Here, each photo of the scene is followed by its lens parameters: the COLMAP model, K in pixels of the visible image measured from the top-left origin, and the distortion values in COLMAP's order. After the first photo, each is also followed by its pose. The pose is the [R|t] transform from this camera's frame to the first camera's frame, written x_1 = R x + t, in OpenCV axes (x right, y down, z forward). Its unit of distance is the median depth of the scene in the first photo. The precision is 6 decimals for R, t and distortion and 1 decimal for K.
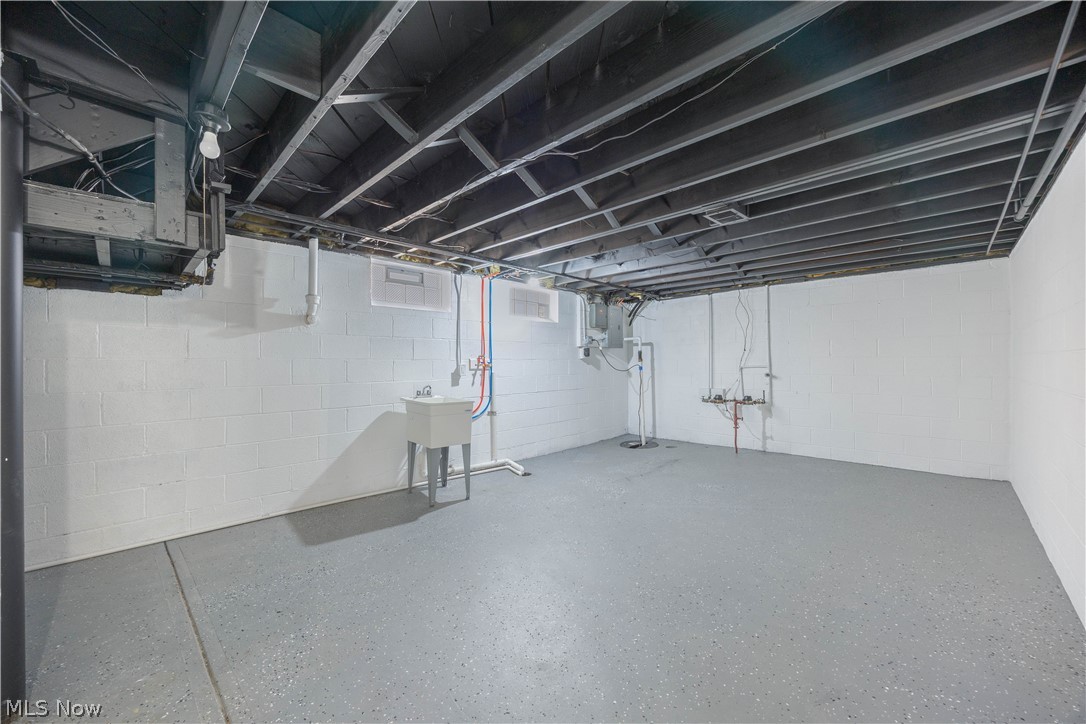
lens RADIAL K [[415.6, 0, 550.0], [0, 415.6, 360.4], [0, 0, 1]] dist [-0.013614, -0.000415]
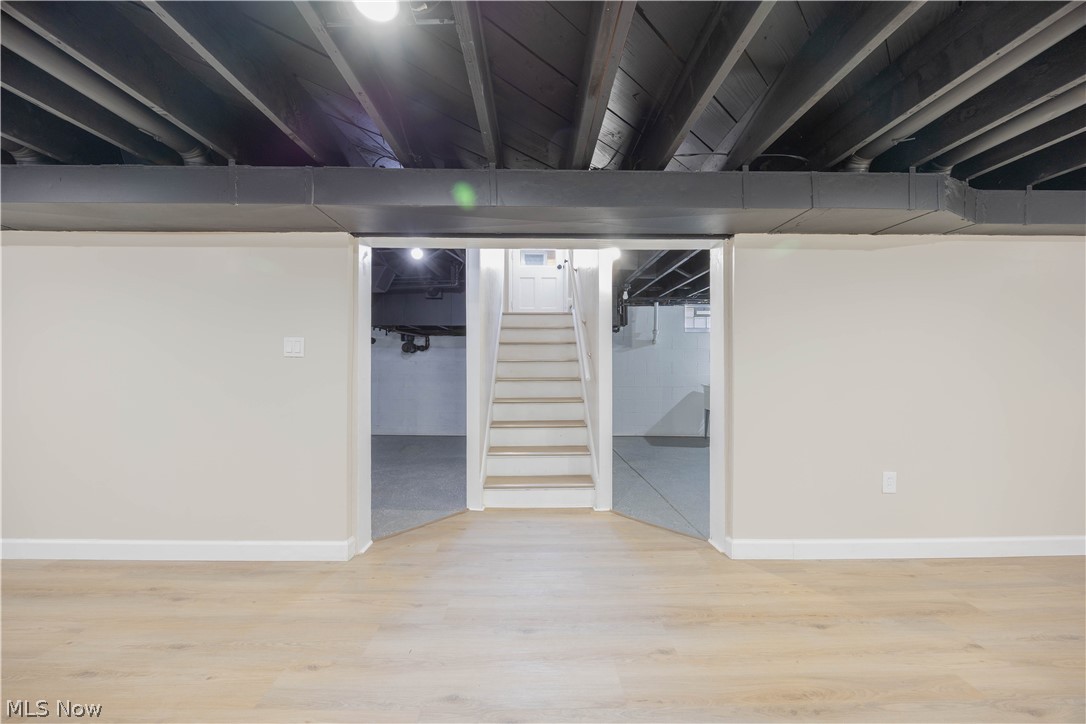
lens RADIAL K [[415.6, 0, 546.5], [0, 415.6, 361.5], [0, 0, 1]] dist [-0.013614, -0.000415]
pose [[0.708802, 0.009566, -0.705343, 0.487241], [-0.006131, 0.999954, 0.007400, -0.014776], [0.705381, -0.000921, 0.708828, -0.827714]]
